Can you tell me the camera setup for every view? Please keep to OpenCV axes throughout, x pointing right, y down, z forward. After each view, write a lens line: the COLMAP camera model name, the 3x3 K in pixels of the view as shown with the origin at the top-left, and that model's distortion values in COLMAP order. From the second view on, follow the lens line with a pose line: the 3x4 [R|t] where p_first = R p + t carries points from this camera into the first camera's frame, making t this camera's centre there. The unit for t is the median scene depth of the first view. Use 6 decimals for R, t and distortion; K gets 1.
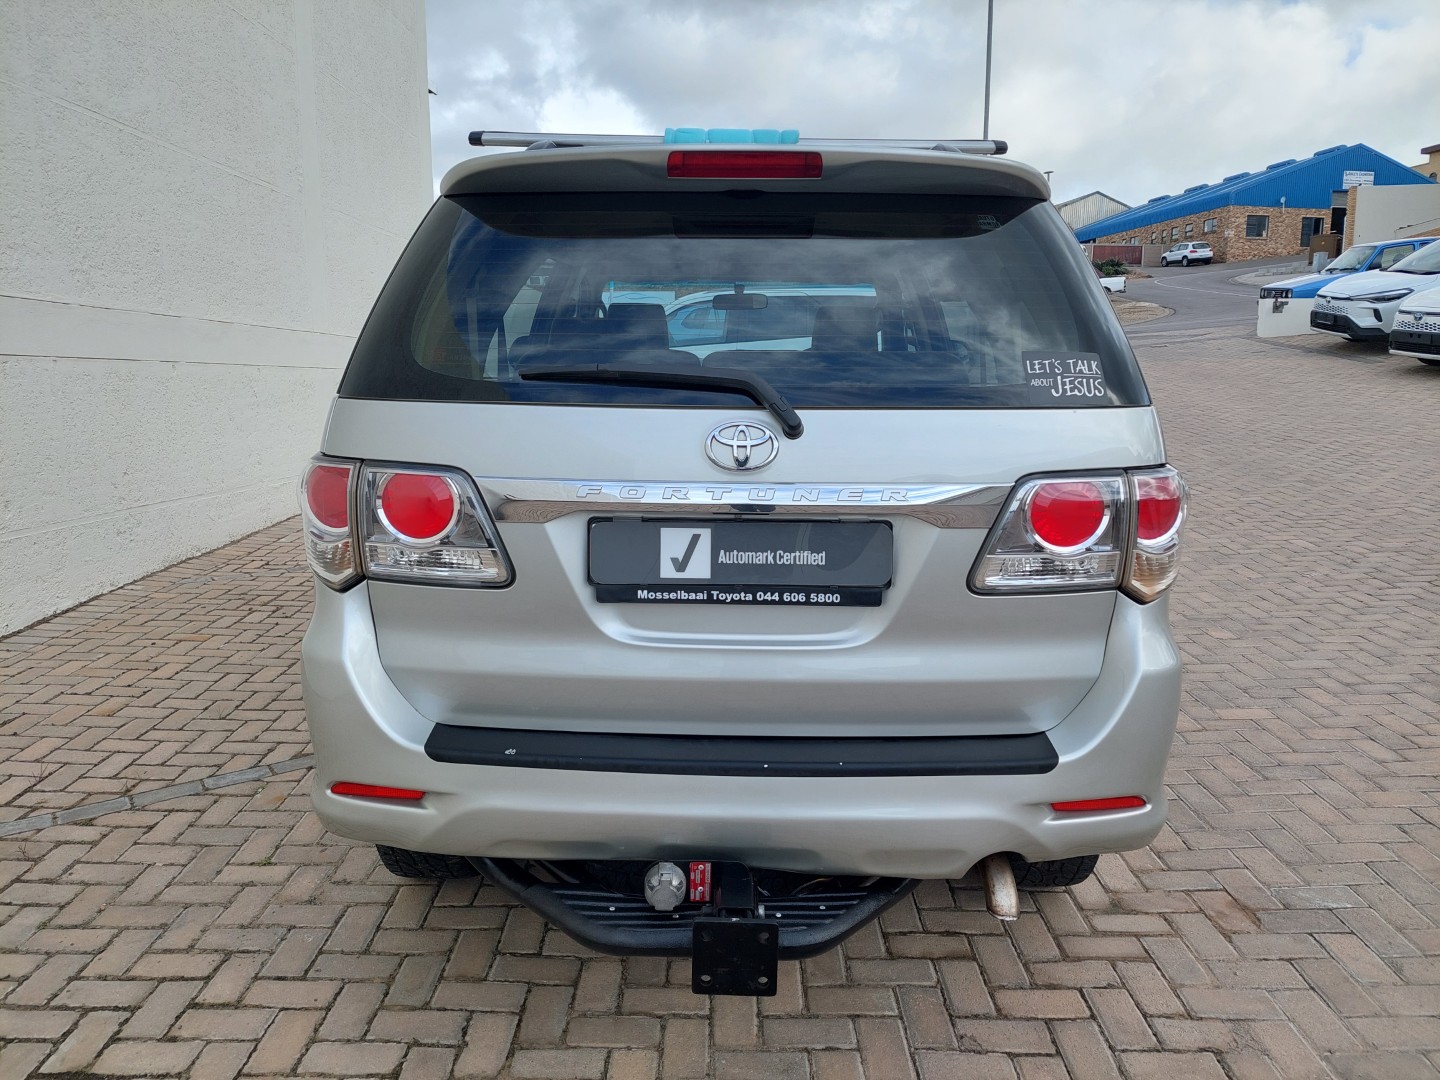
lens RADIAL K [[1029.2, 0, 720.0], [0, 1029.2, 540.0], [0, 0, 1]] dist [0.063681, -0.047539]
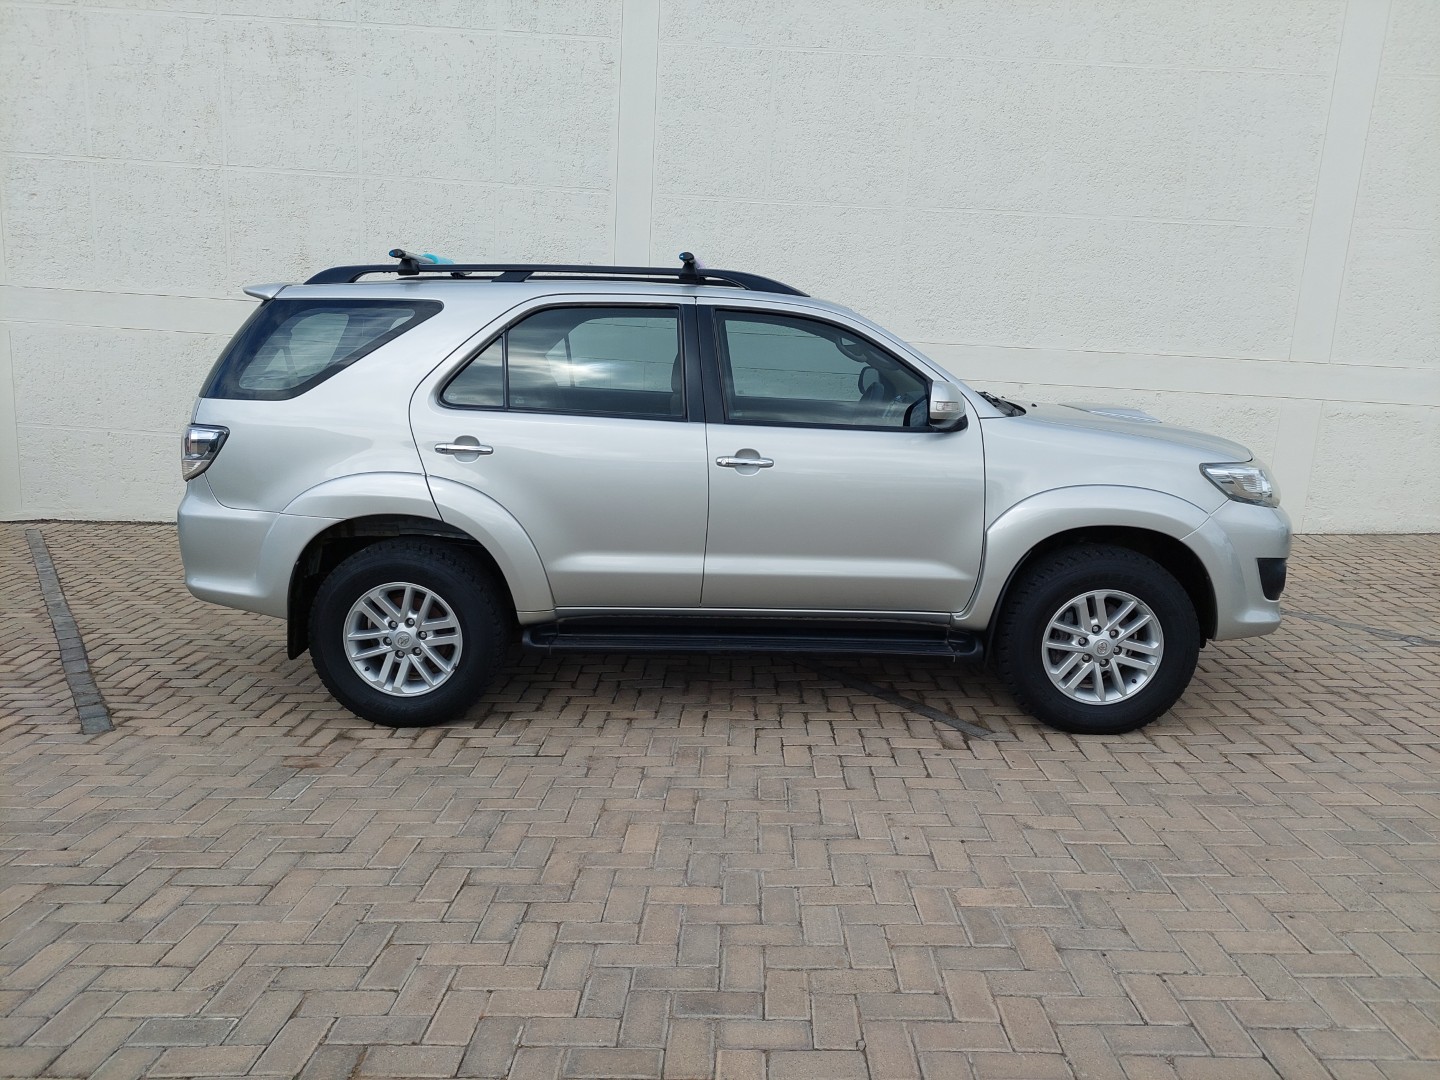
lens RADIAL K [[1030.8, 0, 721.4], [0, 1030.8, 556.3], [0, 0, 1]] dist [0.082940, -0.100800]
pose [[-0.008667, 0.196881, -0.980389, 2.726148], [-0.206247, 0.958993, 0.194408, -0.471143], [0.978462, 0.203887, 0.032295, 2.152175]]
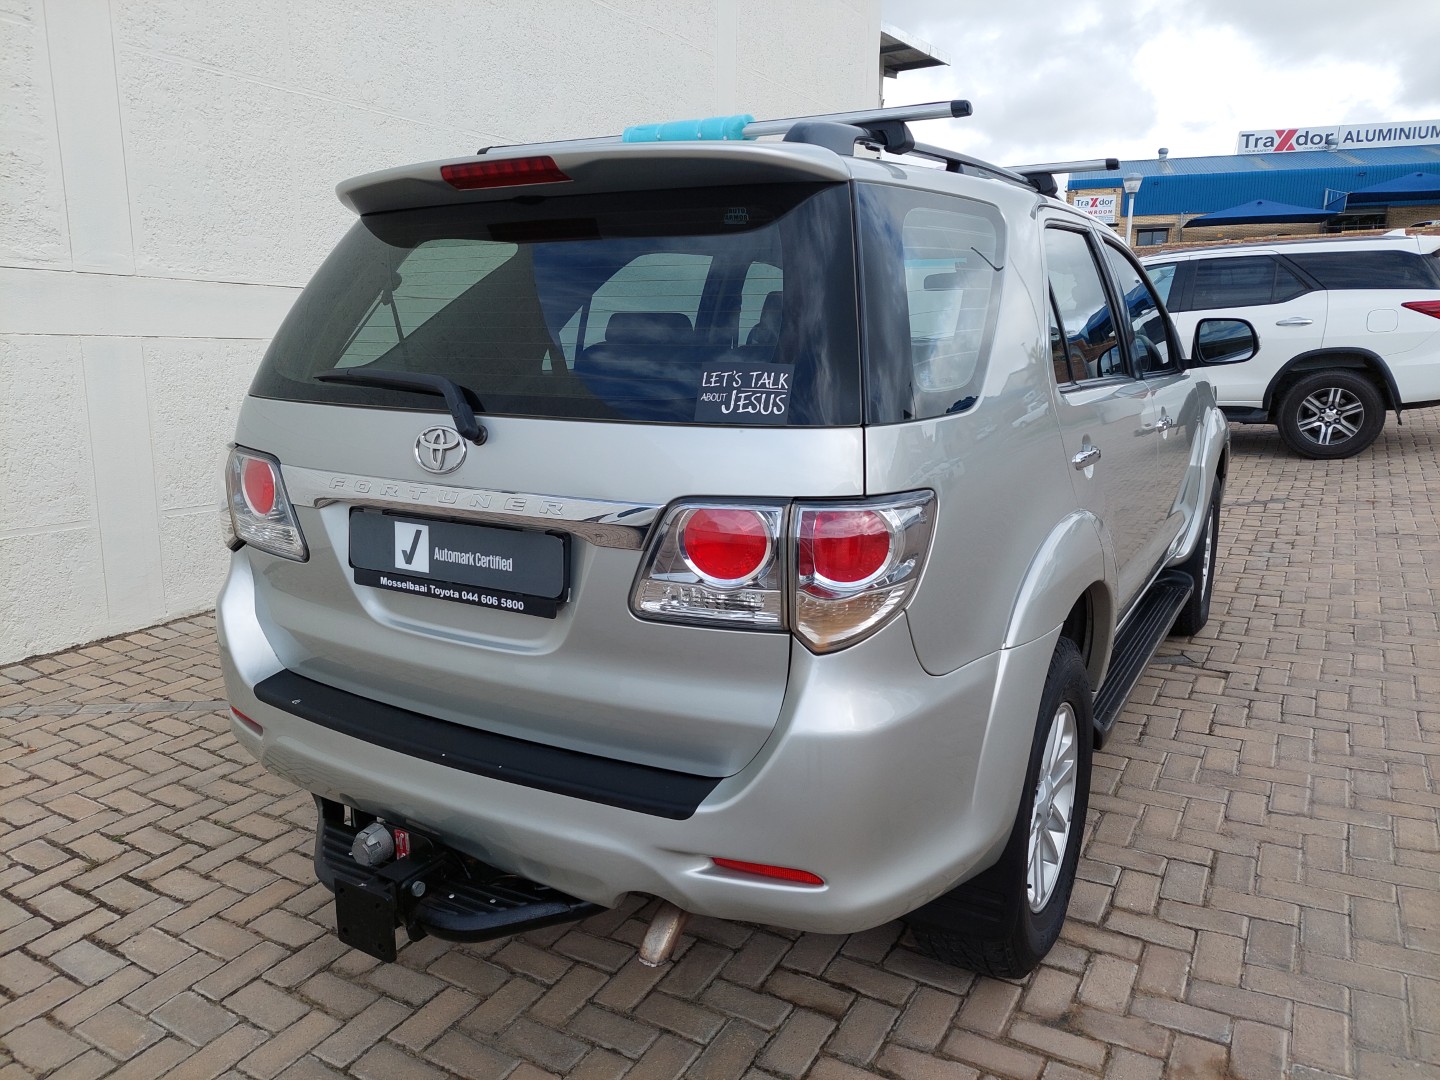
lens RADIAL K [[1030.8, 0, 721.4], [0, 1030.8, 556.3], [0, 0, 1]] dist [0.082940, -0.100800]
pose [[0.866329, 0.099913, -0.489379, 0.769642], [-0.079731, 0.994888, 0.061975, -0.069894], [0.493070, -0.014672, 0.869866, 0.215326]]
